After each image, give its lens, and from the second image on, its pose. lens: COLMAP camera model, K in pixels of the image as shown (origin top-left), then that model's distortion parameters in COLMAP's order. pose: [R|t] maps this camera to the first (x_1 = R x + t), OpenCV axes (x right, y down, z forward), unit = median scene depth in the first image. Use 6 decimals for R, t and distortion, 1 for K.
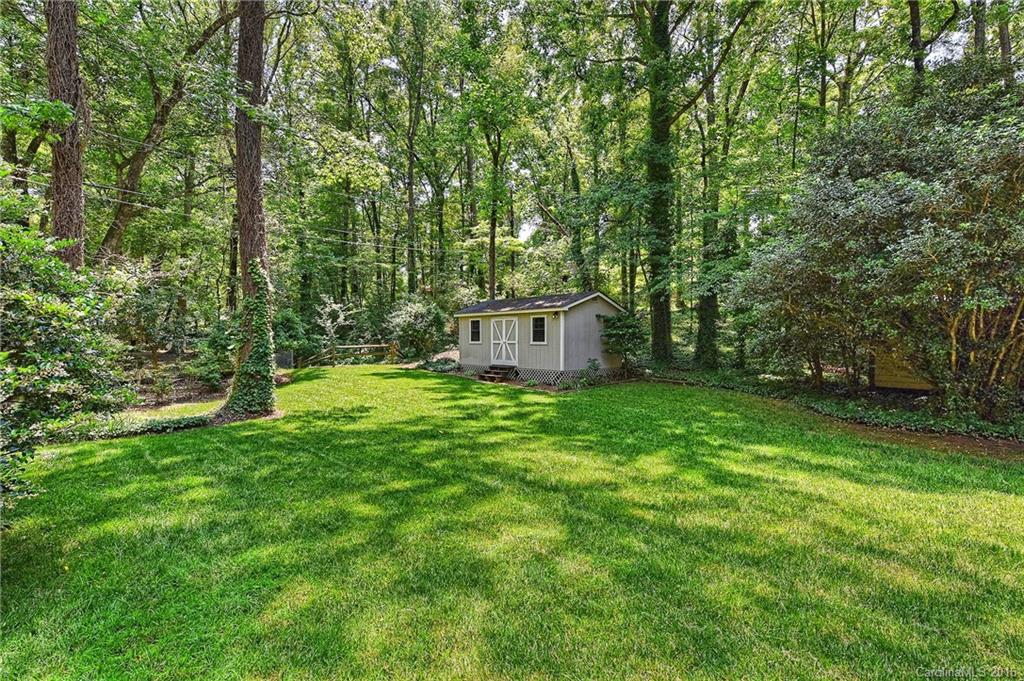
lens RADIAL K [[475.2, 0, 503.7], [0, 475.2, 343.5], [0, 0, 1]] dist [0.001283, 0.000453]
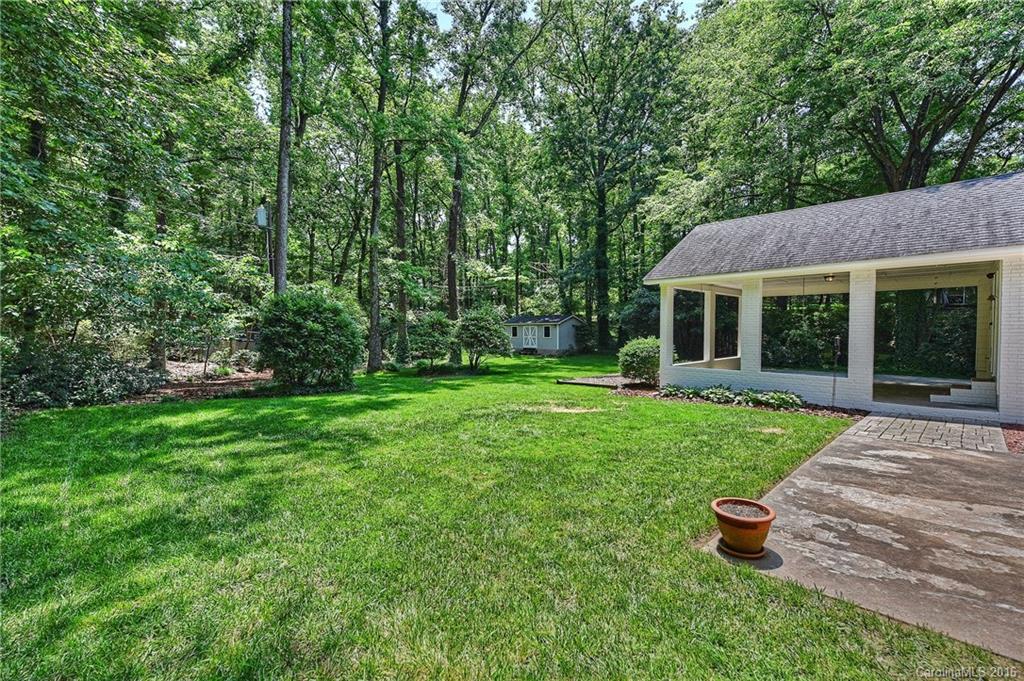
lens RADIAL K [[413.2, 0, 513.1], [0, 413.2, 343.2], [0, 0, 1]] dist [-0.000332, 0.000290]
pose [[0.997758, -0.012167, 0.065807, -0.207990], [0.010915, 0.999753, 0.019343, -0.014272], [-0.066026, -0.018582, 0.997645, -0.907881]]
